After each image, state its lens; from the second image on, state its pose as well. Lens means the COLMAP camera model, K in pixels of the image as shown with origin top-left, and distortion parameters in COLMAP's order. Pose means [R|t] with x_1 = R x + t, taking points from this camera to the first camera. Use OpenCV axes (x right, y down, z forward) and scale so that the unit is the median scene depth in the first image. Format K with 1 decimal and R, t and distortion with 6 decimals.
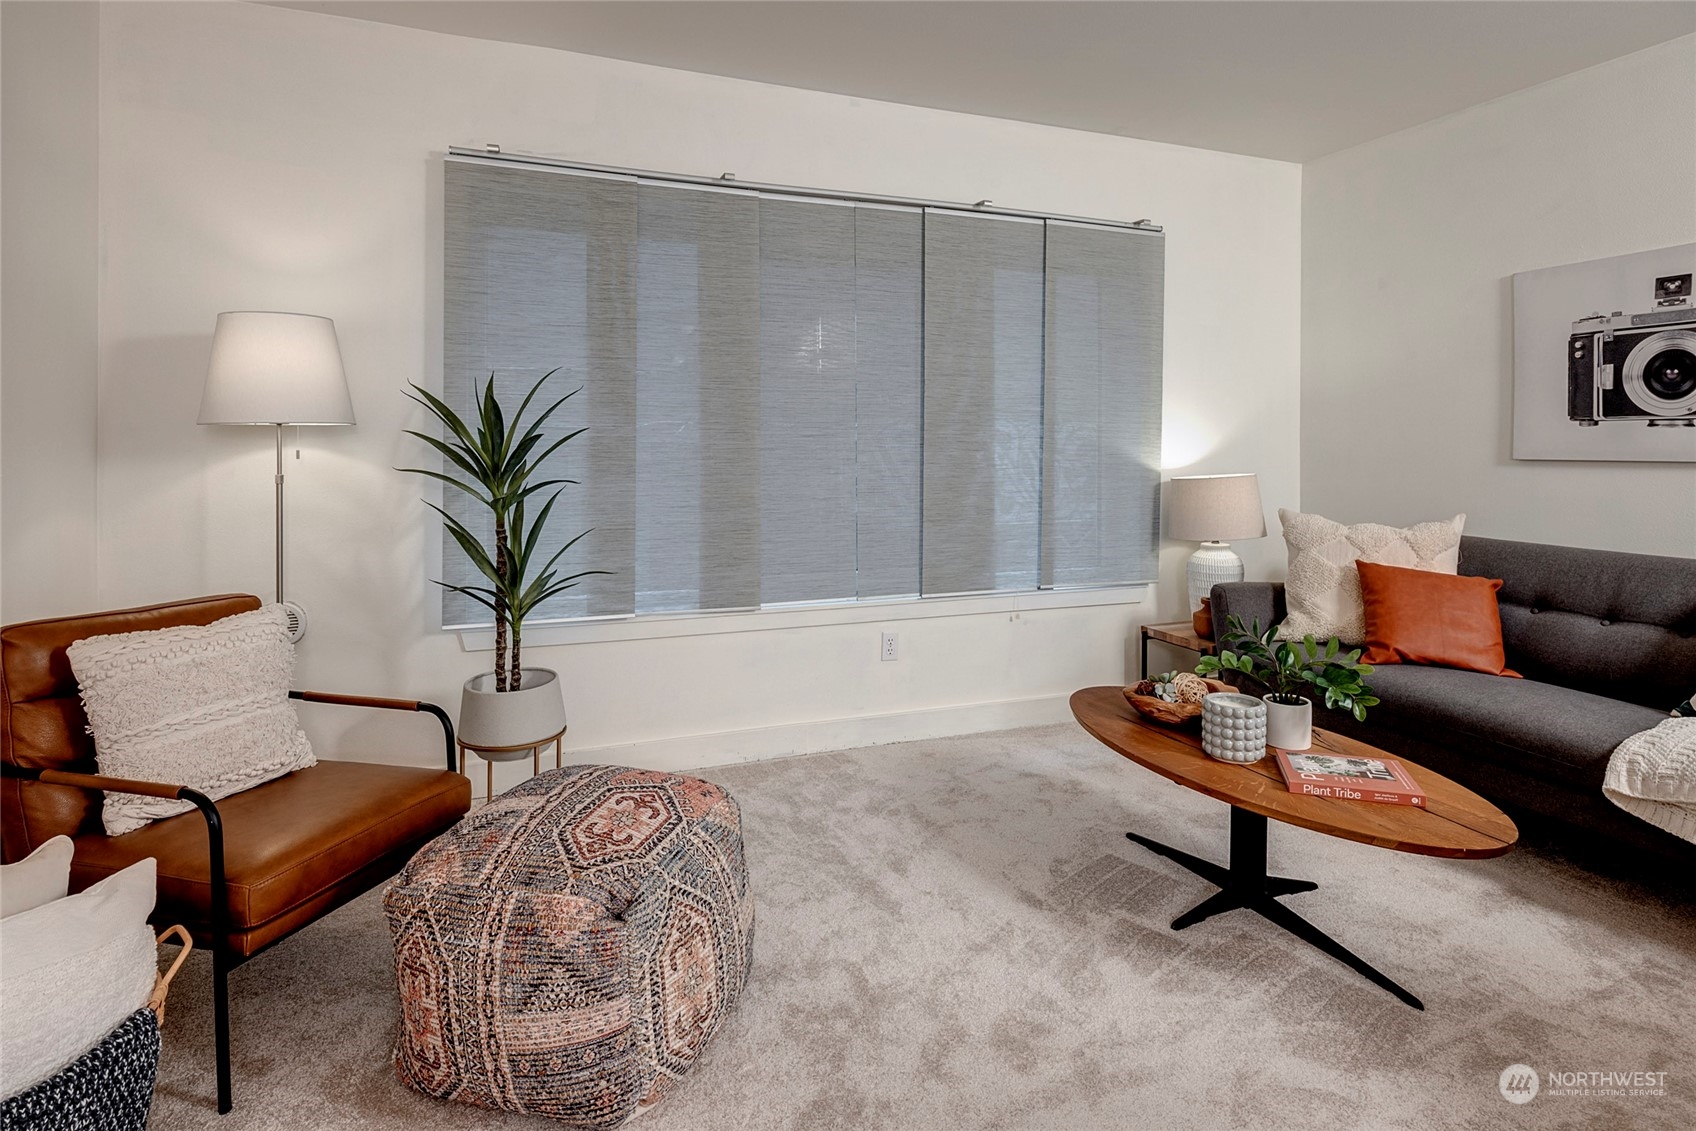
lens RADIAL K [[934.7, 0, 855.3], [0, 934.7, 450.5], [0, 0, 1]] dist [0.000391, 0.001590]
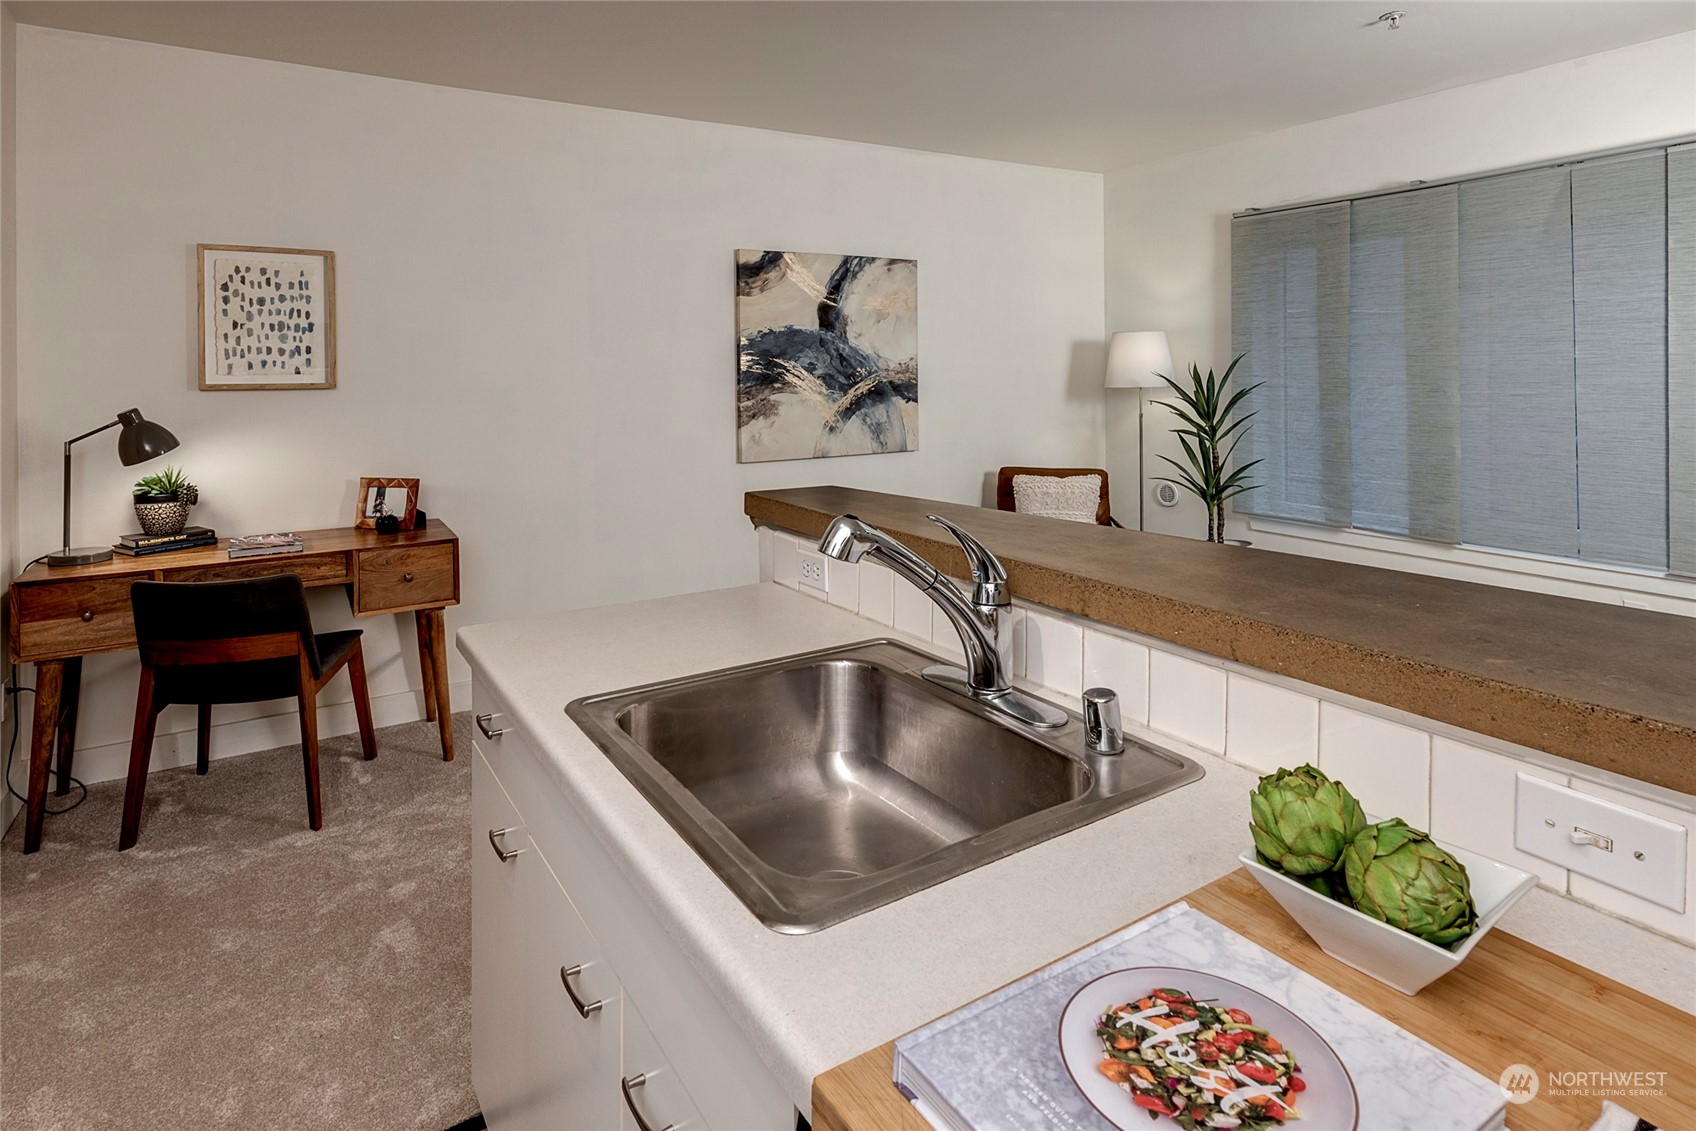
lens RADIAL K [[952.4, 0, 819.2], [0, 952.4, 371.5], [0, 0, 1]] dist [0.005640, 0.000935]
pose [[0.140276, 0.002563, -0.990109, 1.315300], [0.009013, 0.999952, 0.003865, -0.077052], [0.990071, -0.009466, 0.140246, 0.065263]]
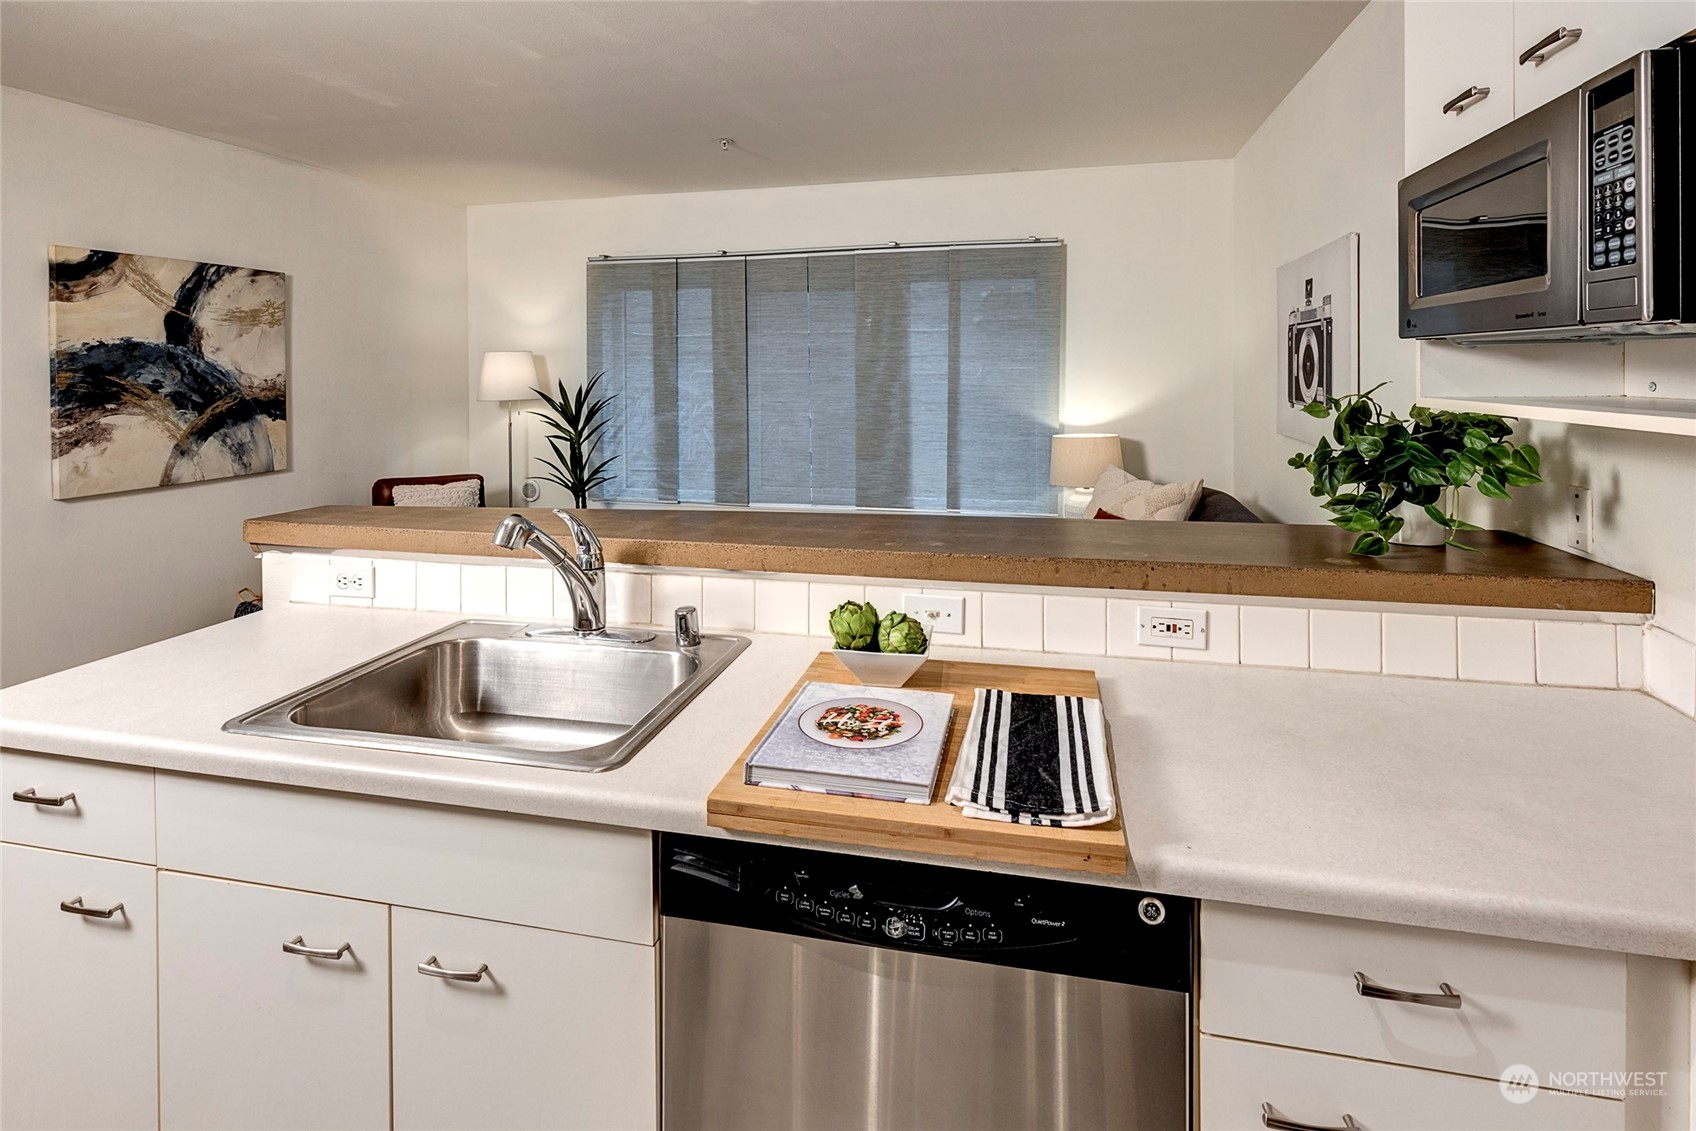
lens RADIAL K [[902.7, 0, 859.2], [0, 902.7, 381.3], [0, 0, 1]] dist [0.018264, -0.000446]
pose [[0.801339, 0.006144, -0.598178, 1.404106], [0.003032, 0.999893, 0.014331, -0.104242], [0.598202, -0.013298, 0.801235, -0.236130]]
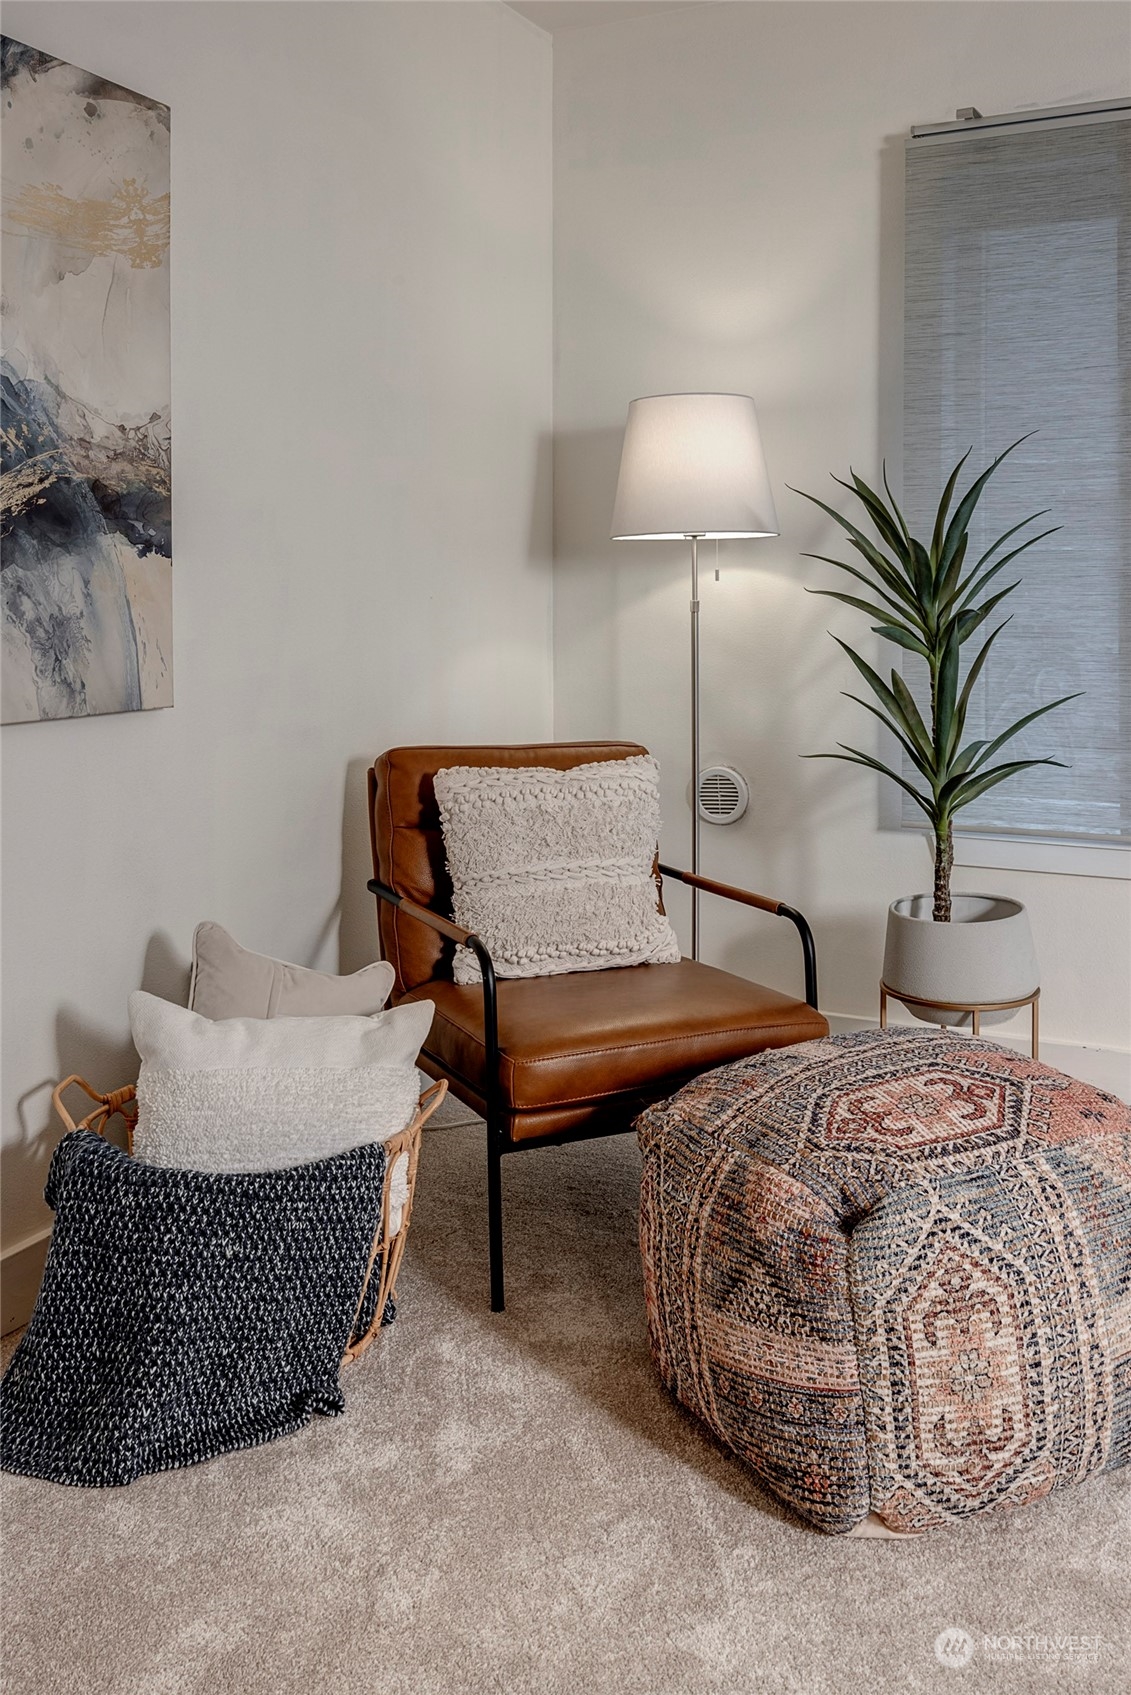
lens RADIAL K [[1497.9, 0, 557.6], [0, 1497.9, 634.9], [0, 0, 1]] dist [0.005370, 0.005199]
pose [[0.654005, 0.015470, -0.756332, 0.279853], [0.000511, 0.999782, 0.020892, 0.030156], [0.756490, -0.014050, 0.653854, 0.090007]]
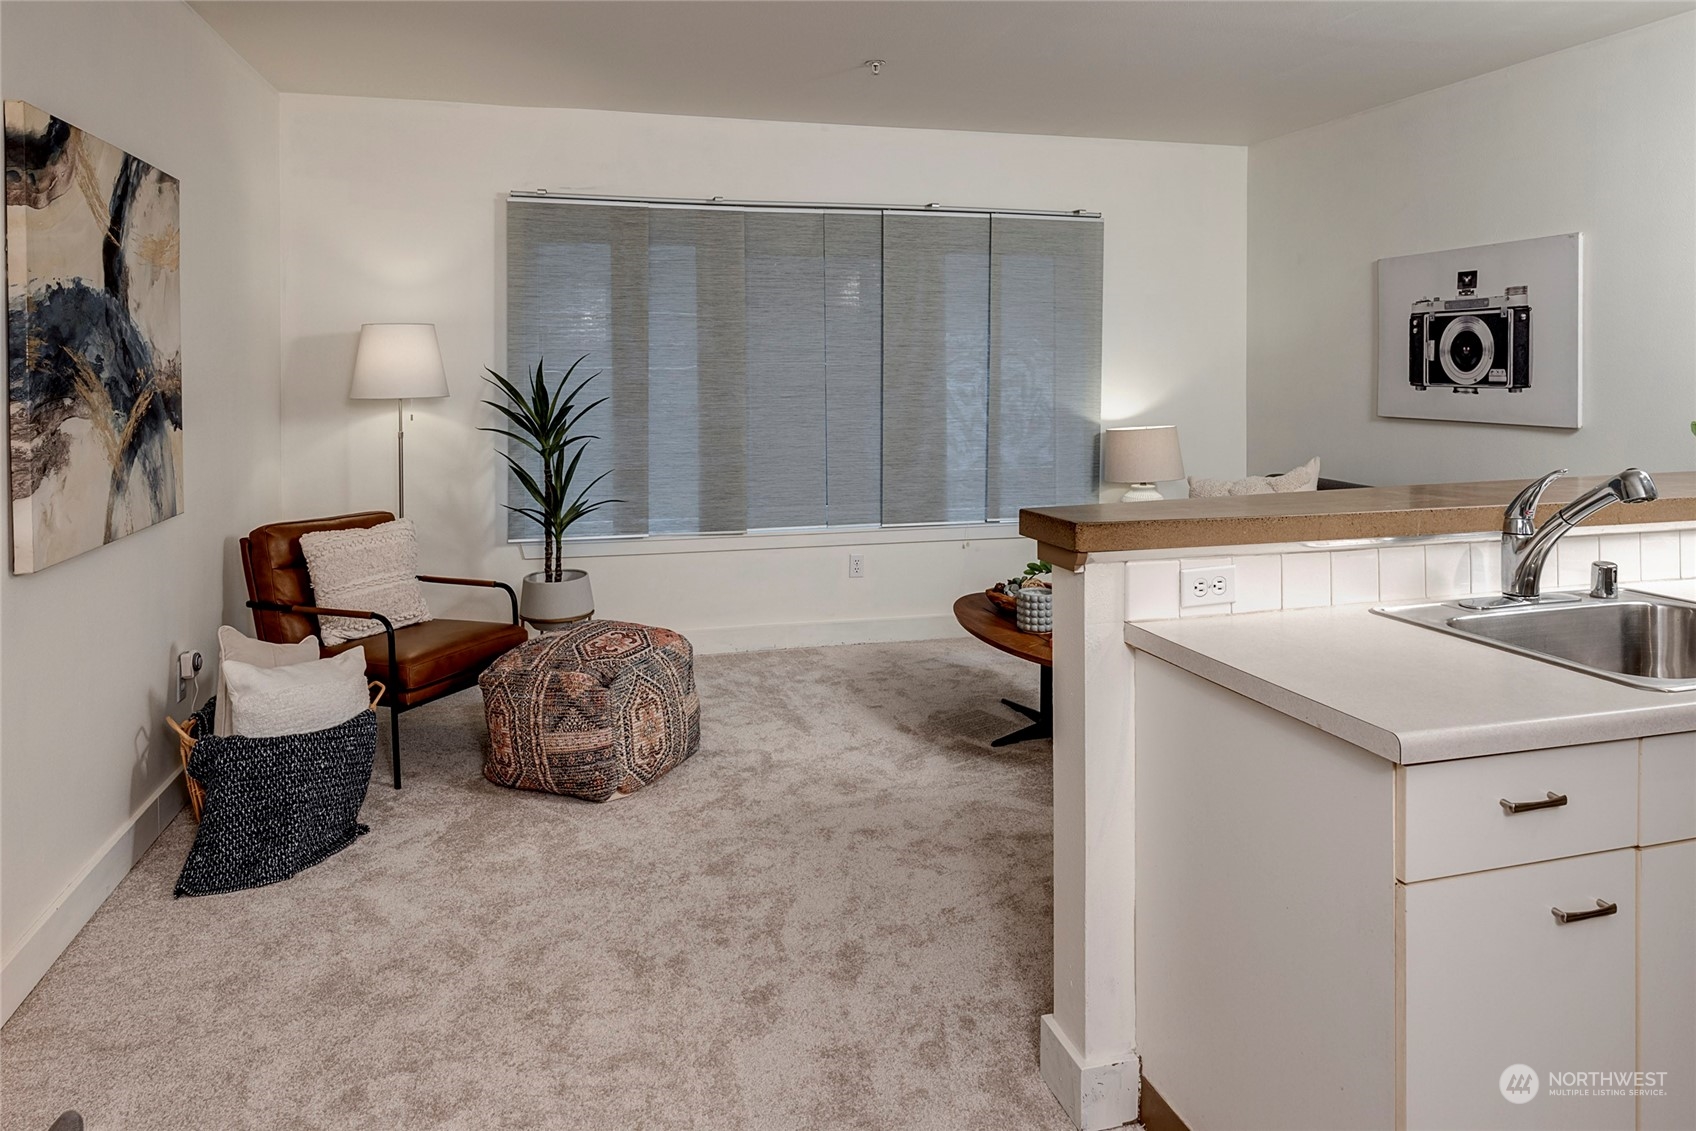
lens RADIAL K [[1150.7, 0, 880.7], [0, 1150.7, 394.9], [0, 0, 1]] dist [0.005208, -0.001387]
pose [[0.995263, 0.000569, -0.097219, 0.322799], [0.001387, 0.999798, 0.020053, -0.070332], [0.097211, -0.020092, 0.995061, -0.756247]]
